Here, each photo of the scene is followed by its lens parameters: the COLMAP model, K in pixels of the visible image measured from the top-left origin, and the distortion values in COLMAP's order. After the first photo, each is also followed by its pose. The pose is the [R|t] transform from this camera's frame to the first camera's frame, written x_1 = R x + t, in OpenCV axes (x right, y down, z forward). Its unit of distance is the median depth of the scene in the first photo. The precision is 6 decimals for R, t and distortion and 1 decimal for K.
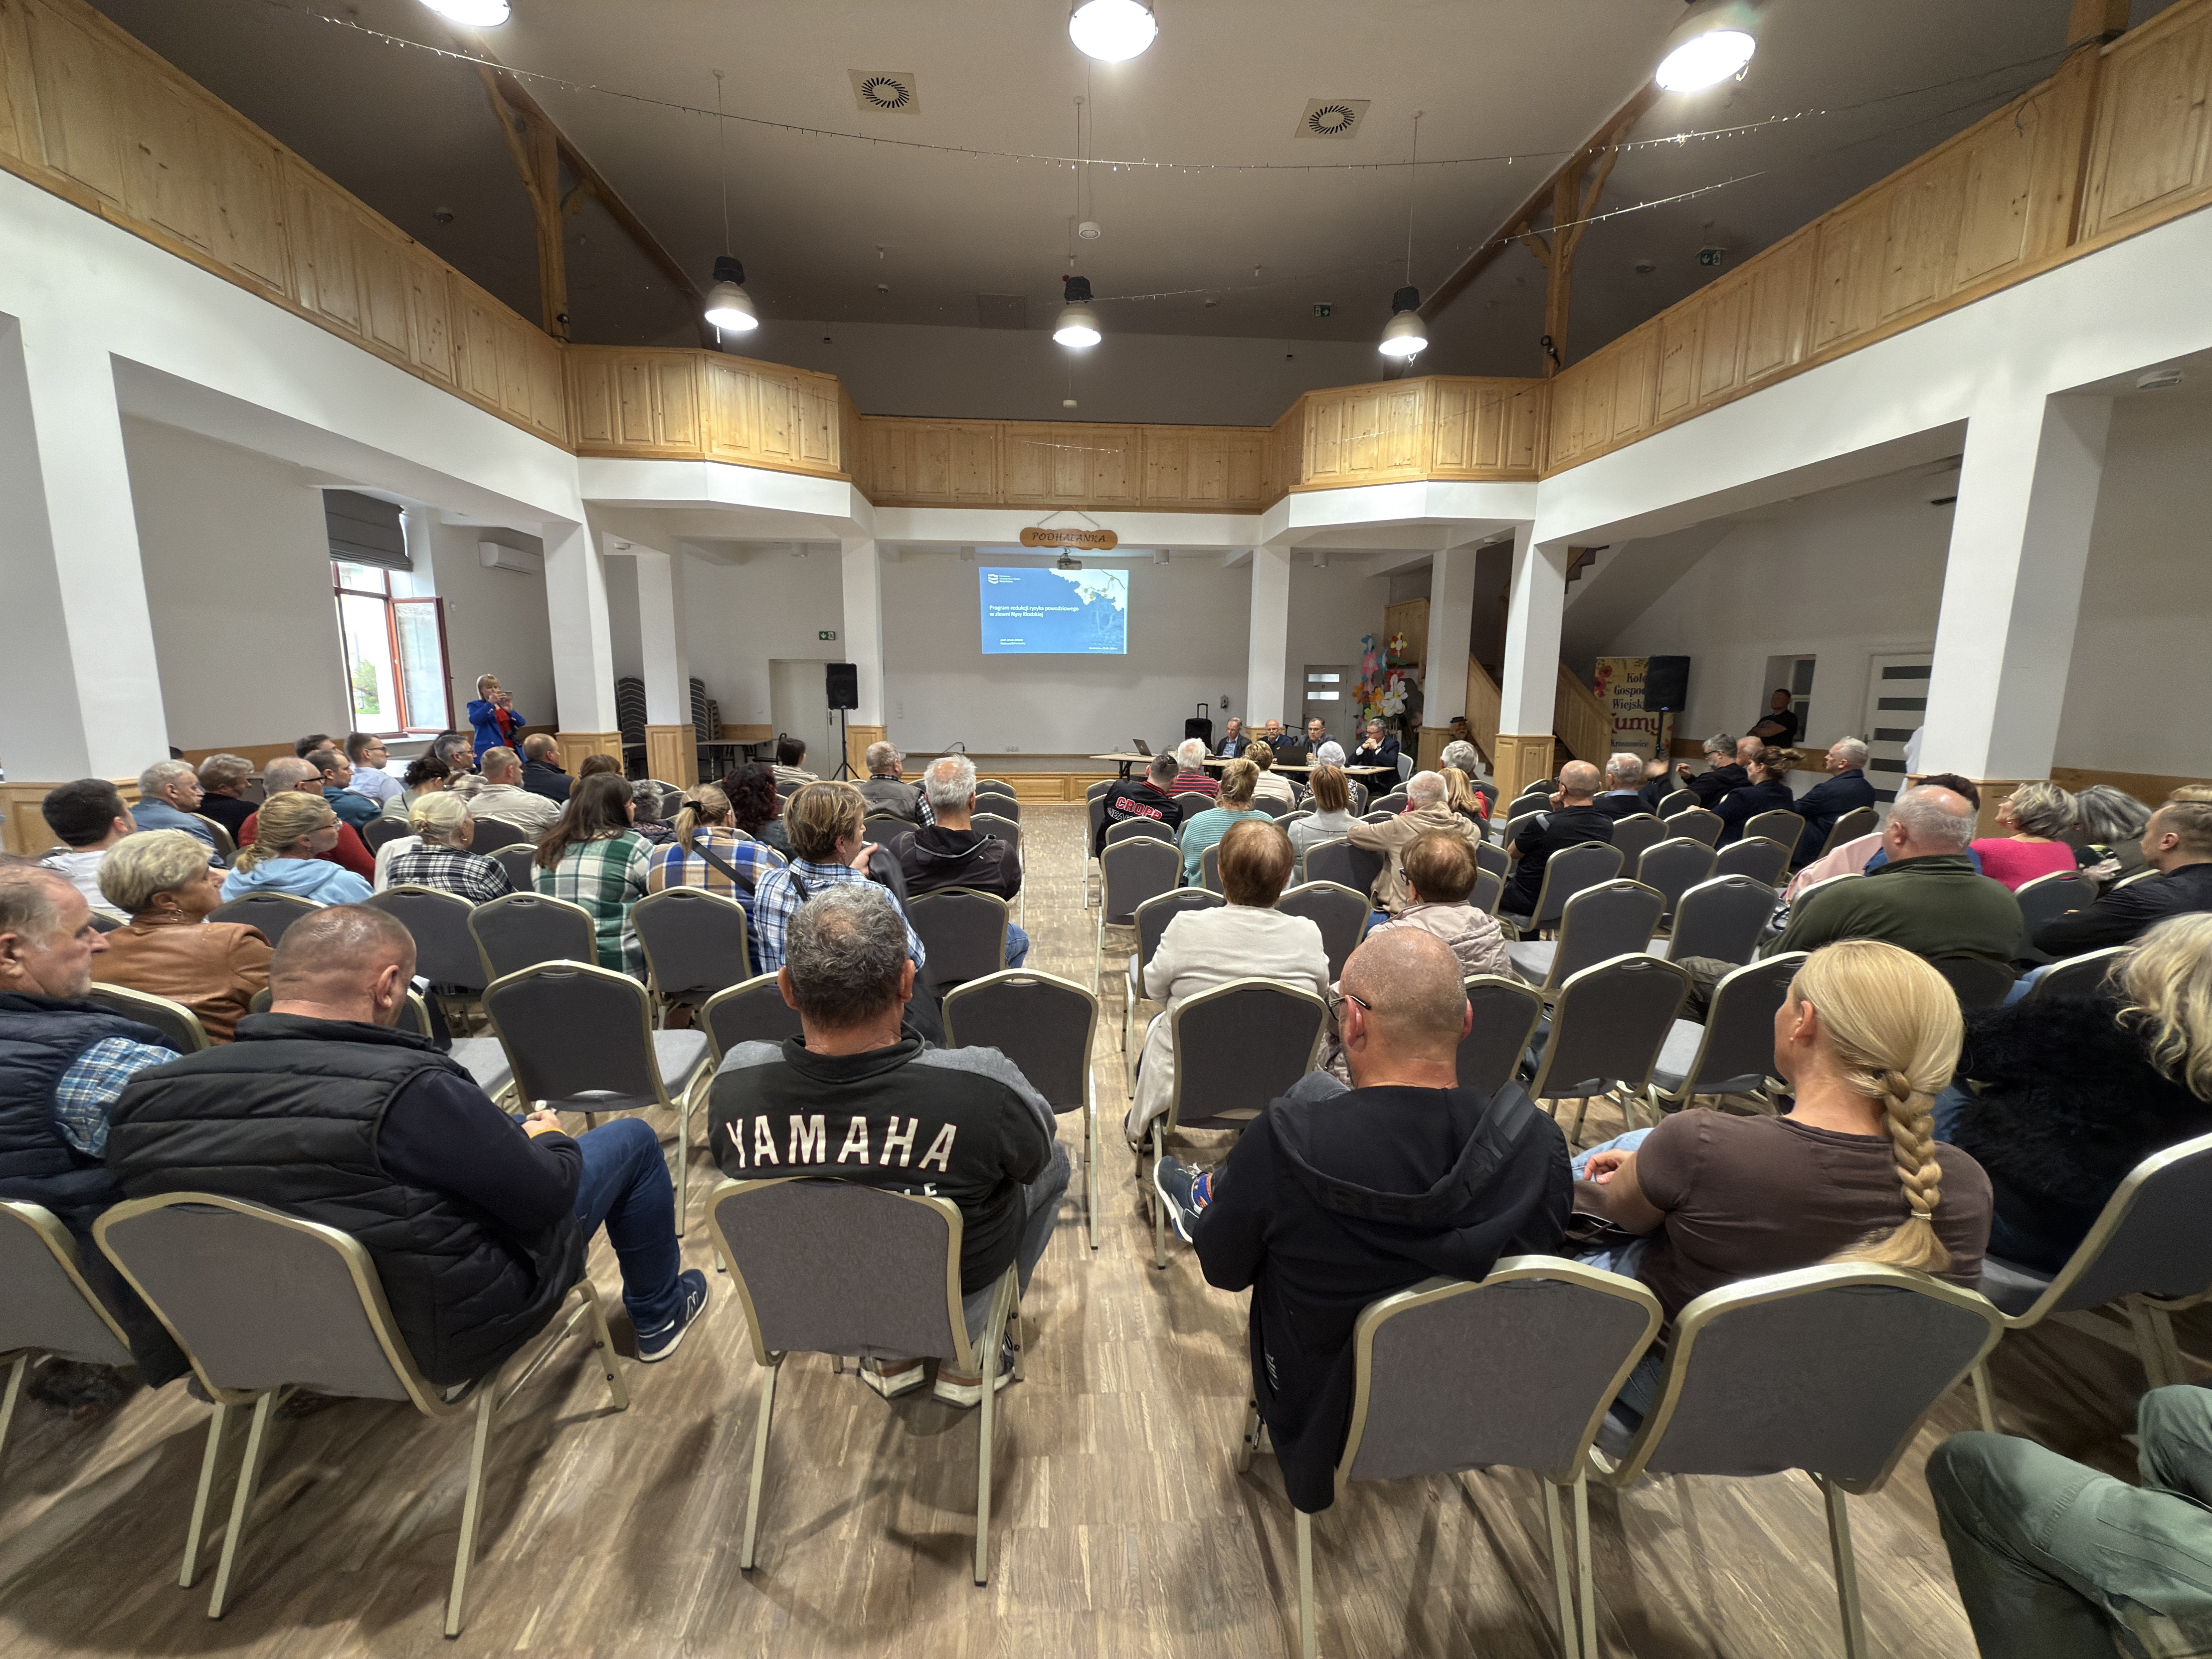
lens RADIAL K [[889.2, 0, 1104.3], [0, 889.2, 830.3], [0, 0, 1]] dist [0.002374, 0.000381]
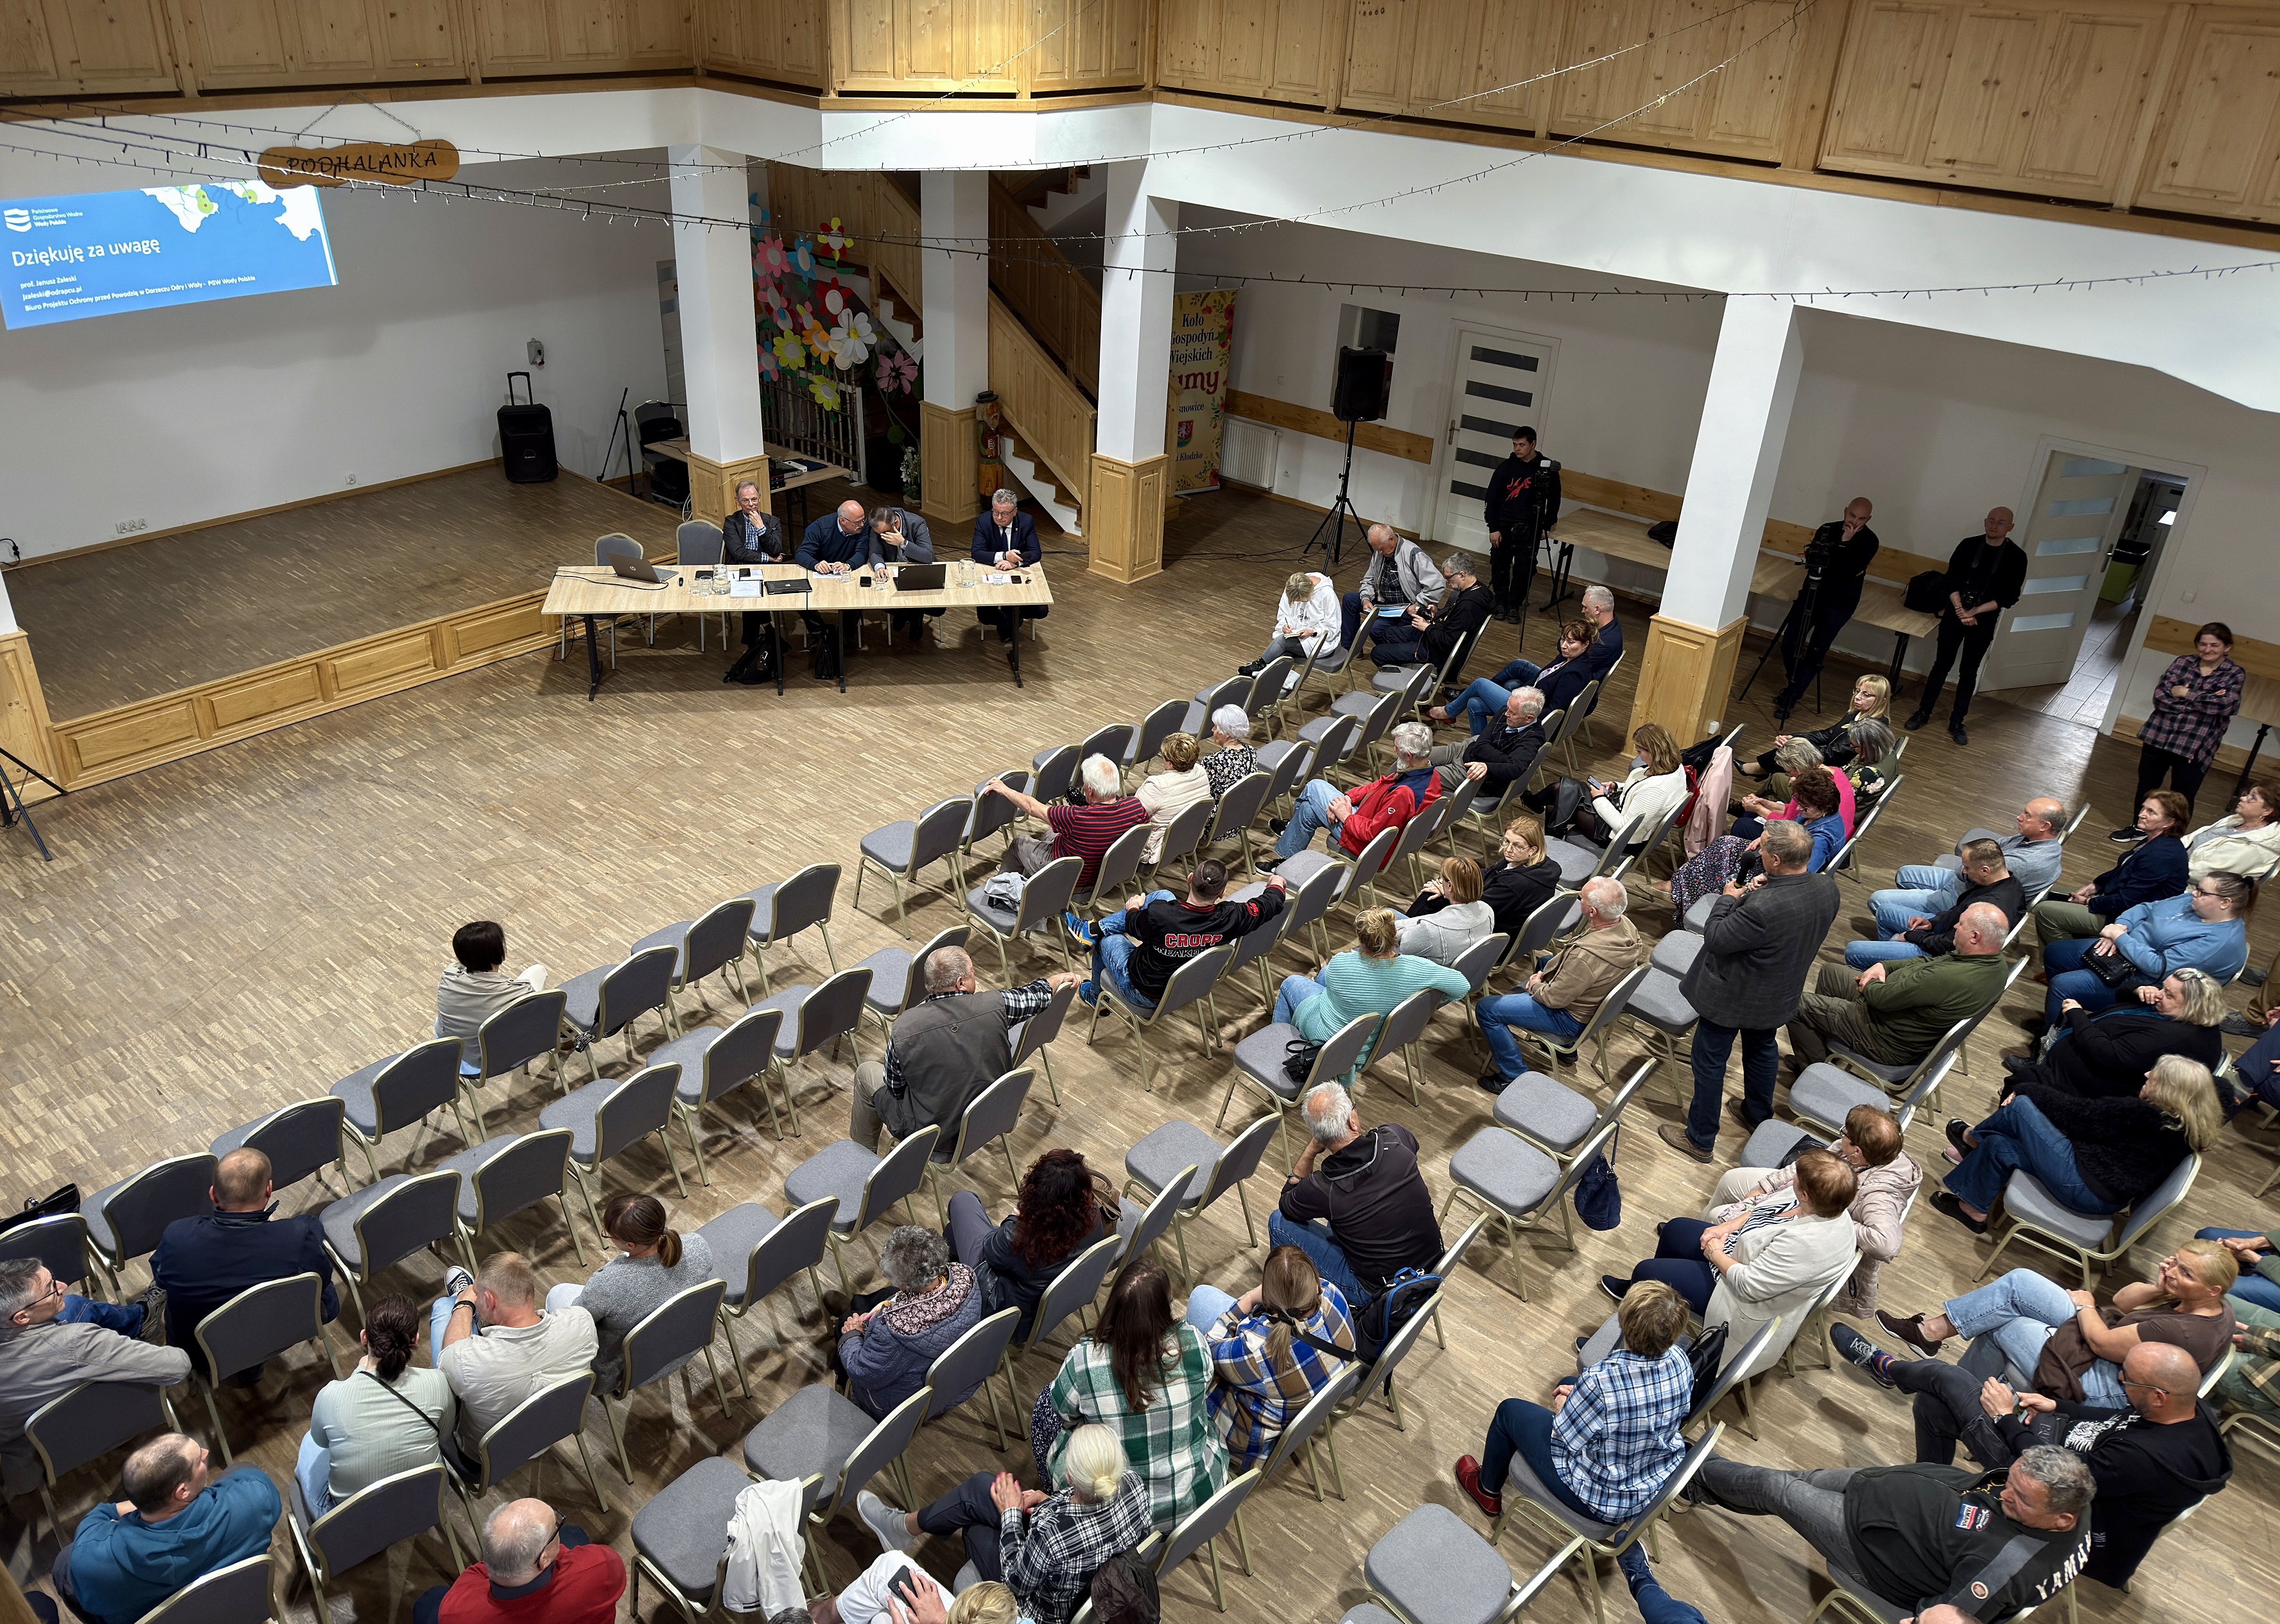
lens RADIAL K [[1641.3, 0, 1138.0], [0, 1641.3, 812.0], [0, 0, 1]] dist [-0.000901, -0.003532]
pose [[0.712423, -0.310107, 0.629513, -0.465065], [0.068173, 0.923403, 0.377730, -0.354847], [-0.698431, -0.226188, 0.678994, 0.031992]]
